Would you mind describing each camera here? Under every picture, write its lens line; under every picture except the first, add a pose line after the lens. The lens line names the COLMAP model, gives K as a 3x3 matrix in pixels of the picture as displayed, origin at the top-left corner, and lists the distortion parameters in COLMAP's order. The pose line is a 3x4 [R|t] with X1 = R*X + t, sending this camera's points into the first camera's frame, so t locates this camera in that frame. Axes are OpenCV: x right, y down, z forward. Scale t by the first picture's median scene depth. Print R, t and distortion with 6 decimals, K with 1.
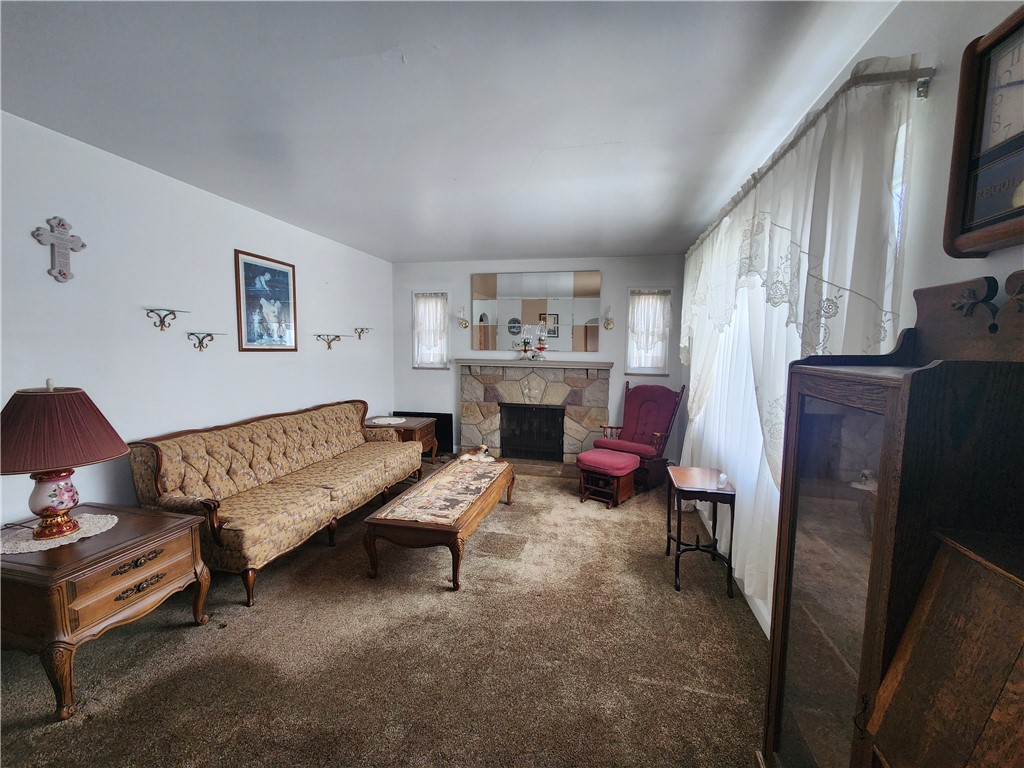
lens RADIAL K [[417.2, 0, 516.4], [0, 417.2, 386.7], [0, 0, 1]] dist [-0.002306, -0.000071]
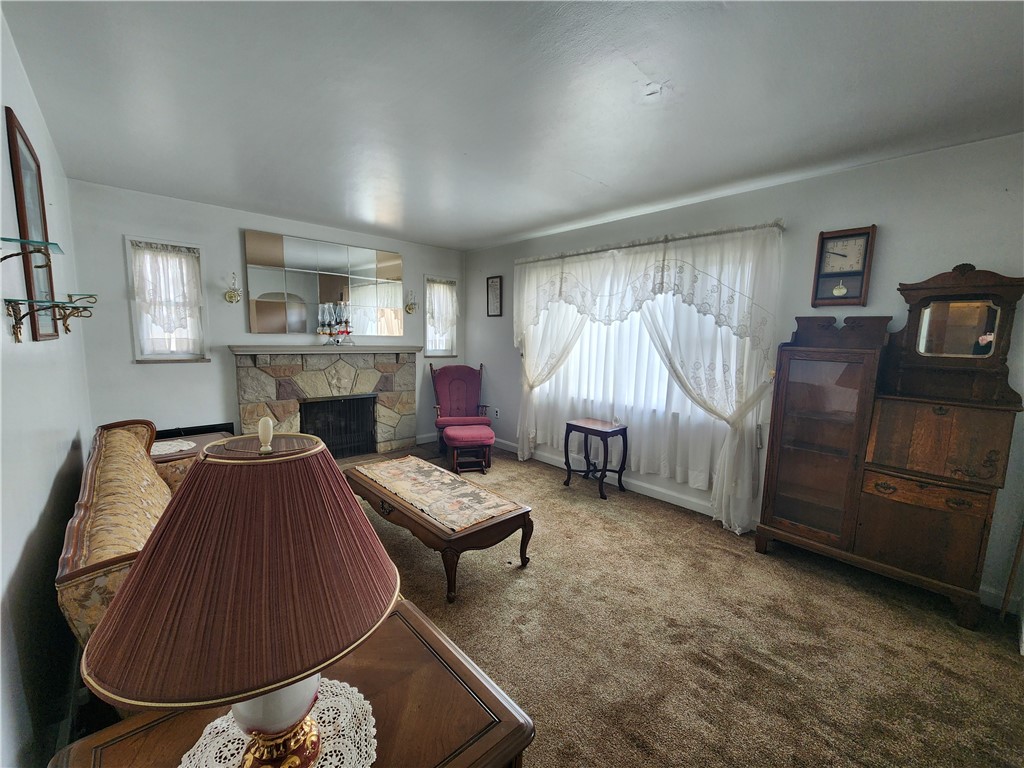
lens RADIAL K [[417.2, 0, 516.9], [0, 417.2, 386.1], [0, 0, 1]] dist [-0.002306, -0.000071]
pose [[0.572368, -0.099176, 0.813978, -0.467941], [0.061472, 0.995055, 0.078013, -0.024202], [-0.817690, 0.005384, 0.575634, 0.194855]]
